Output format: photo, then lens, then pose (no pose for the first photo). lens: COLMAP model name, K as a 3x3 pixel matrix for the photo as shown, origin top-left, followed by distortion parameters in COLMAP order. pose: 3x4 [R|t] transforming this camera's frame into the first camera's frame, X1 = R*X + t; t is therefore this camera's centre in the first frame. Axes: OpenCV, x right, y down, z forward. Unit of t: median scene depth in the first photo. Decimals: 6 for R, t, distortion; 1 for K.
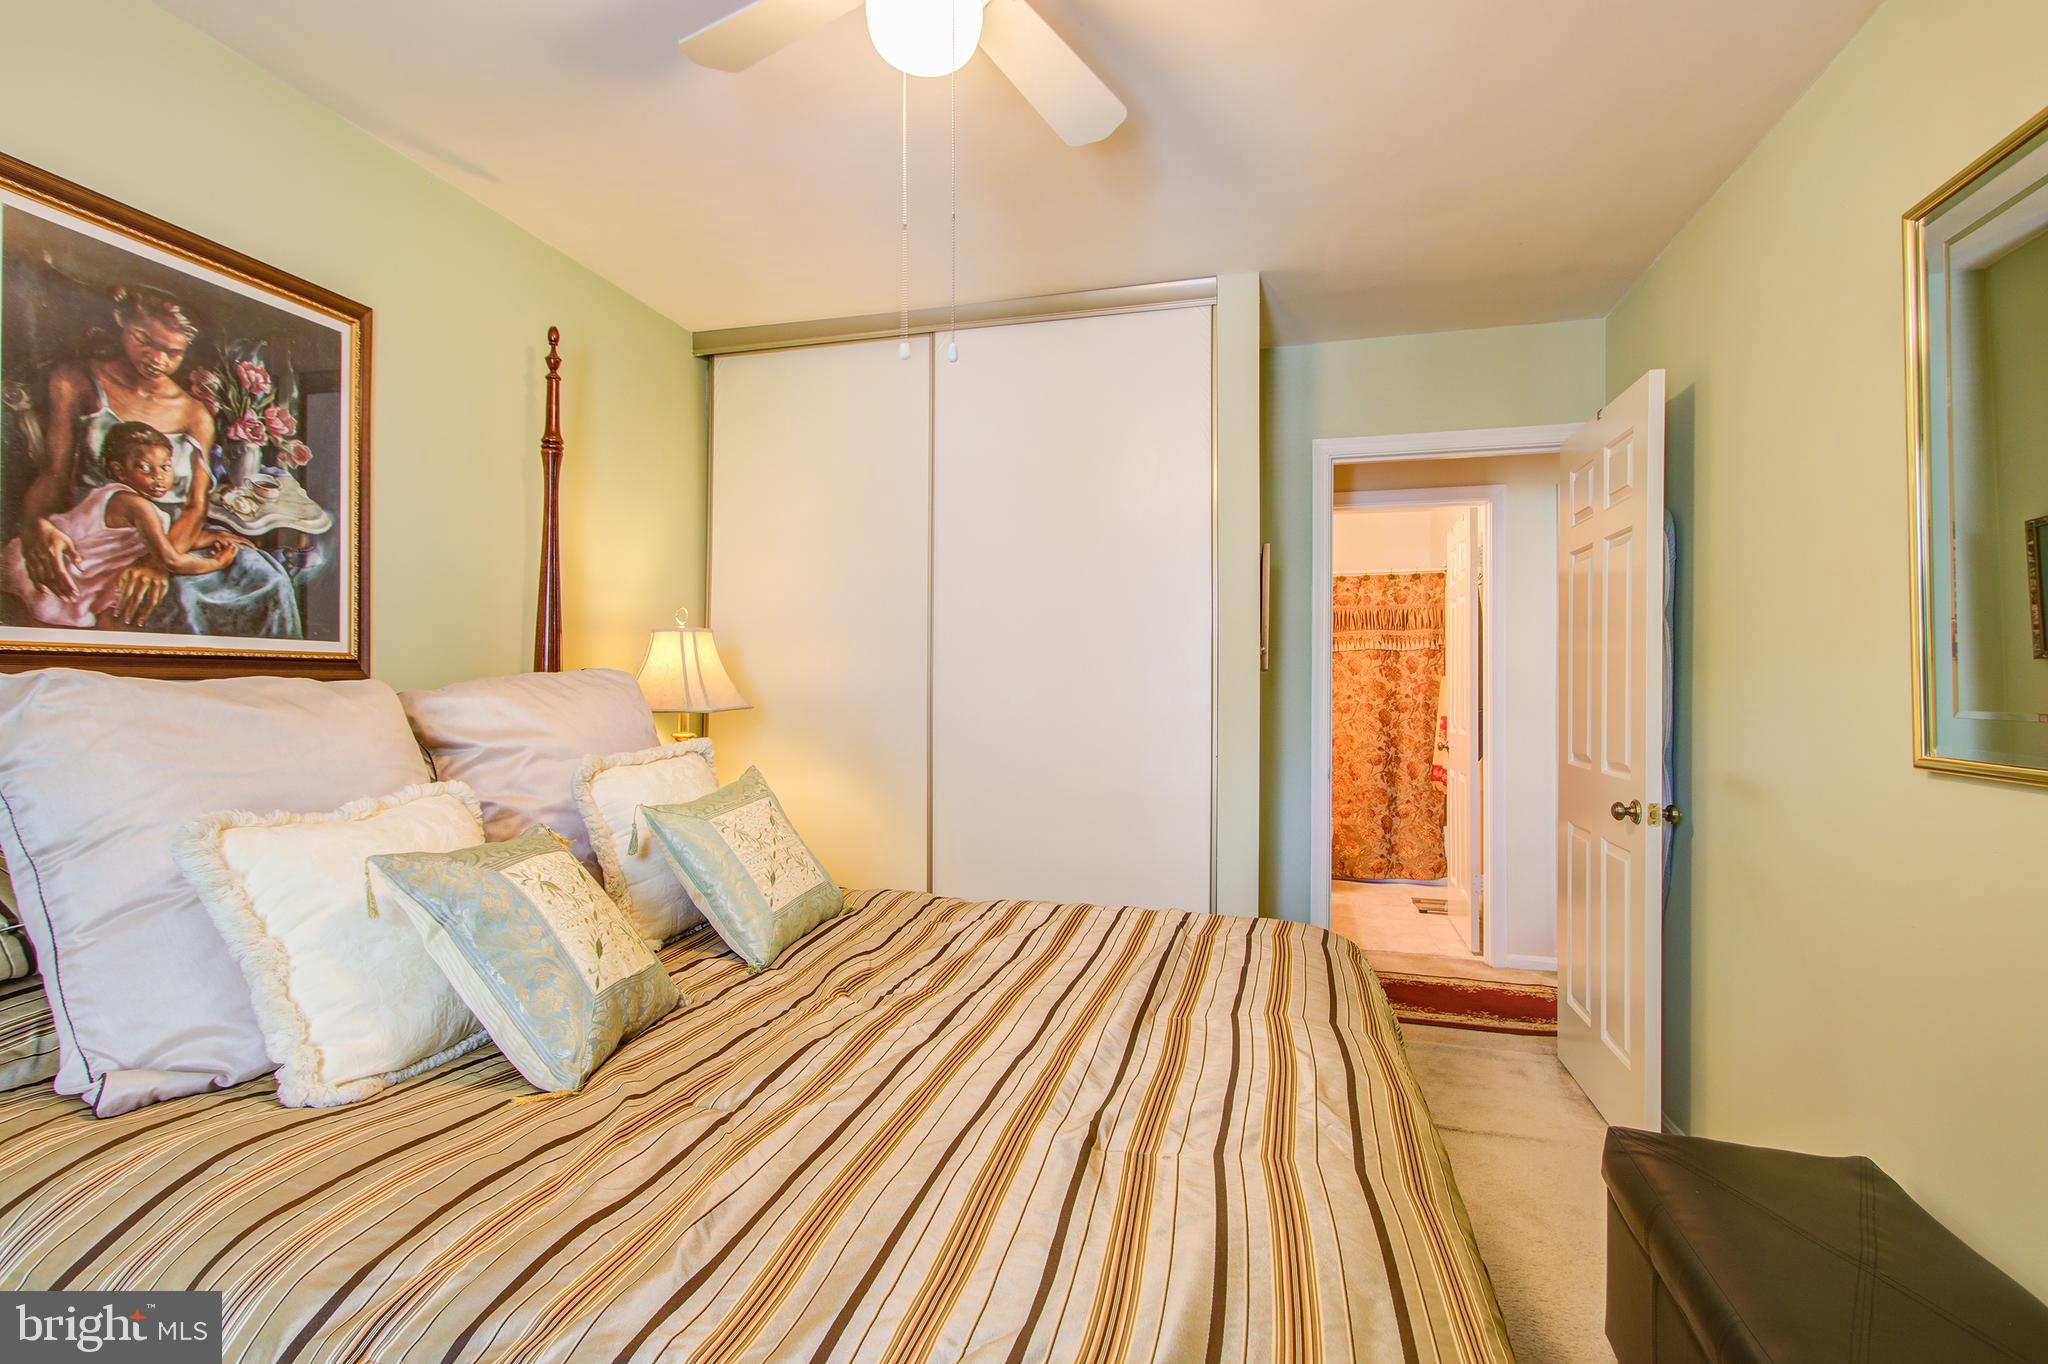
lens RADIAL K [[942.8, 0, 1028.6], [0, 942.8, 685.6], [0, 0, 1]] dist [0.004040, 0.002659]
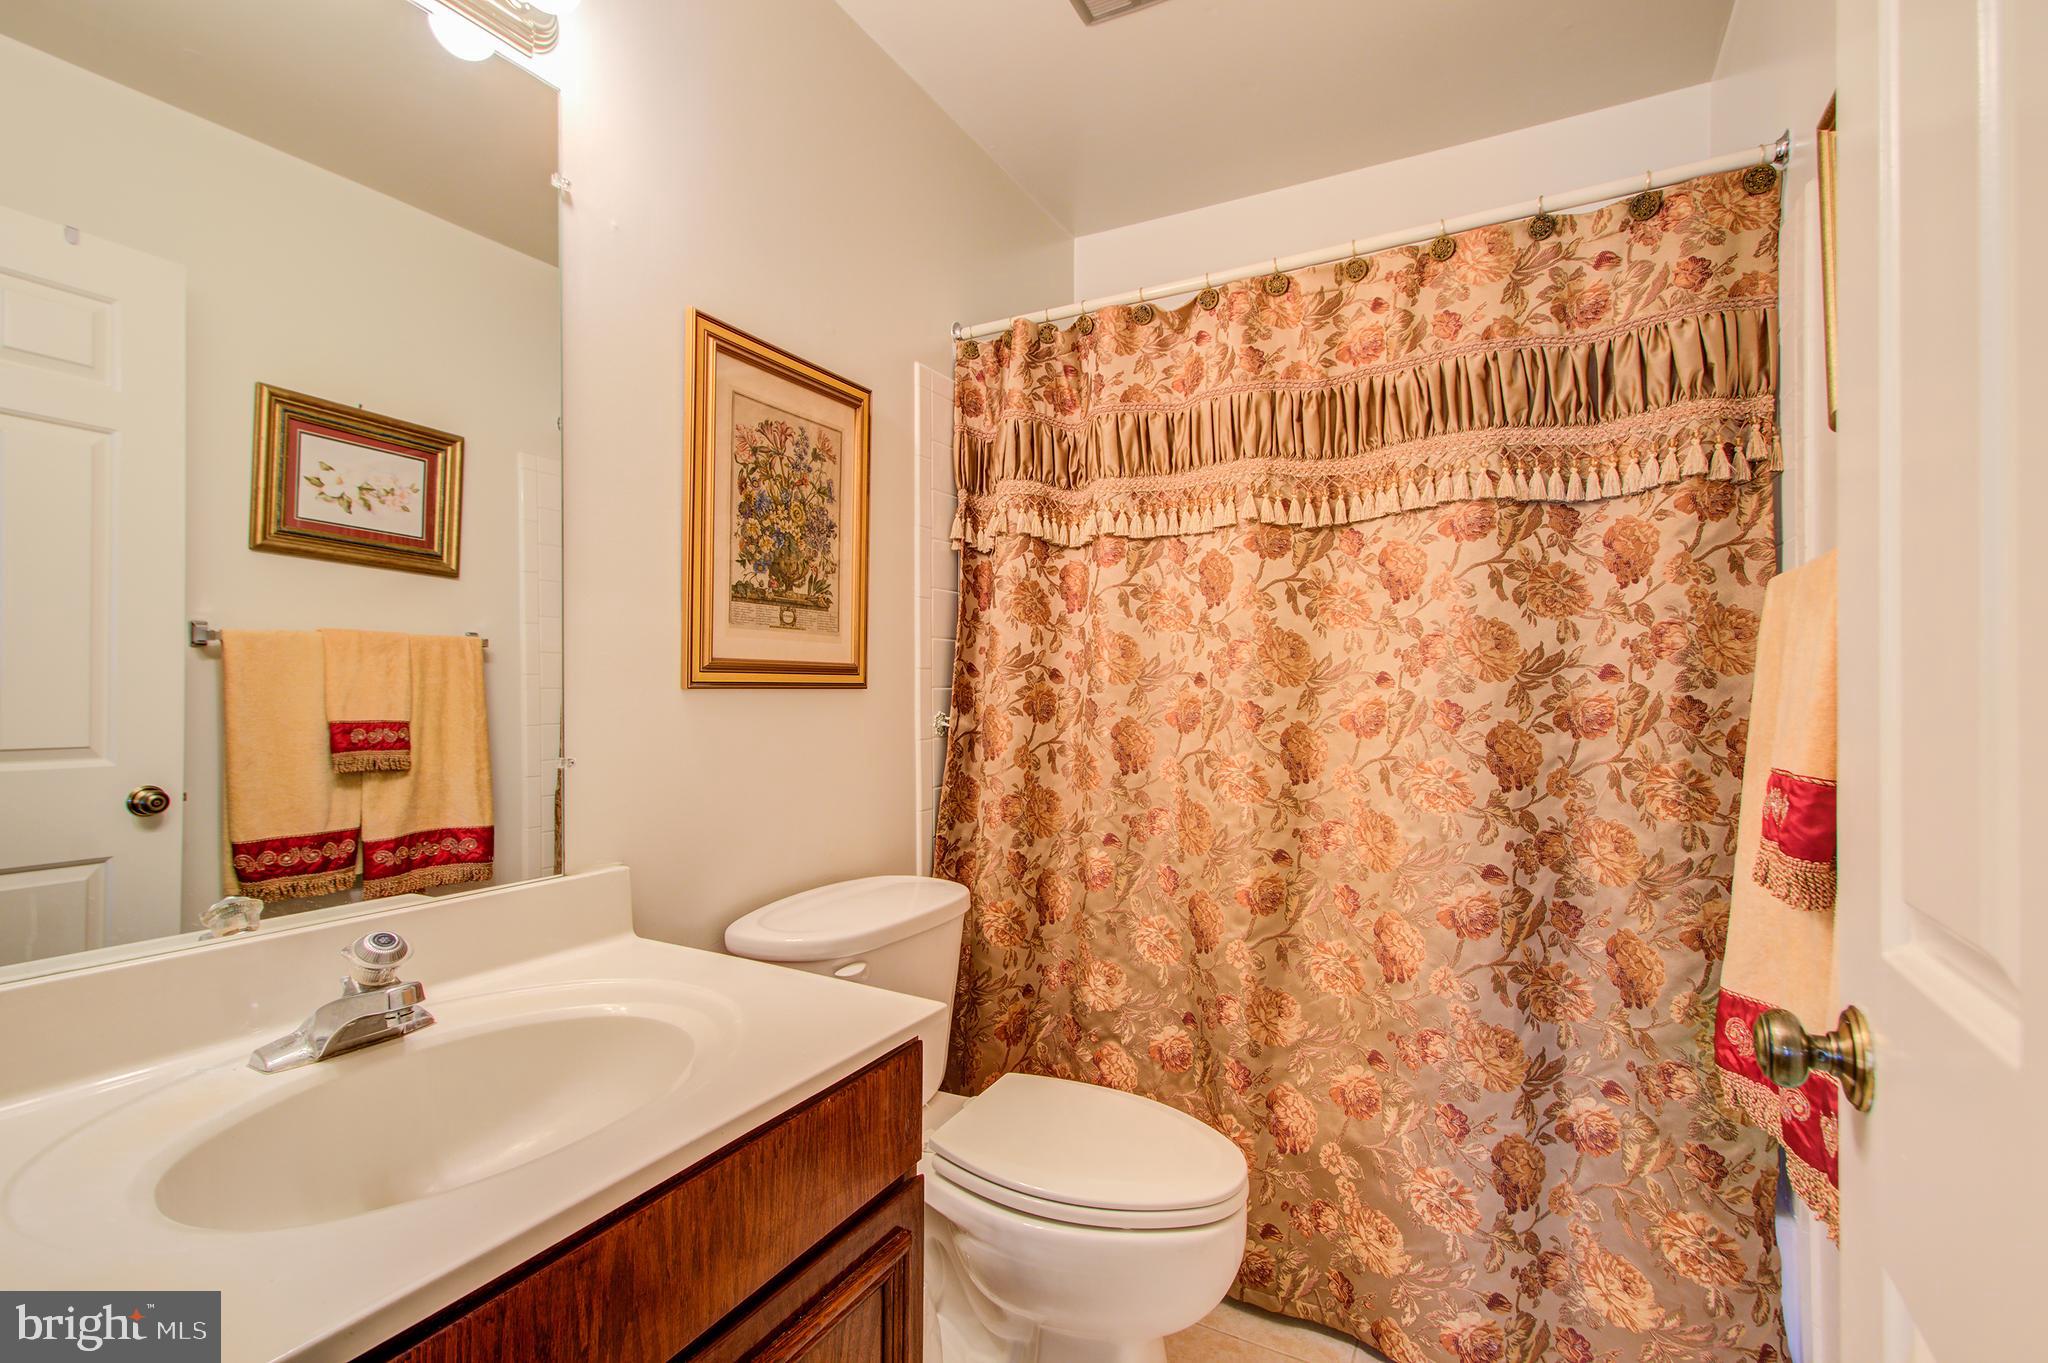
lens RADIAL K [[942.8, 0, 1014.0], [0, 942.8, 689.2], [0, 0, 1]] dist [0.004040, 0.002659]
pose [[0.970789, -0.001385, -0.239930, 0.236629], [0.000480, 0.999993, -0.003829, 0.012701], [0.239934, 0.003602, 0.970783, 0.549749]]
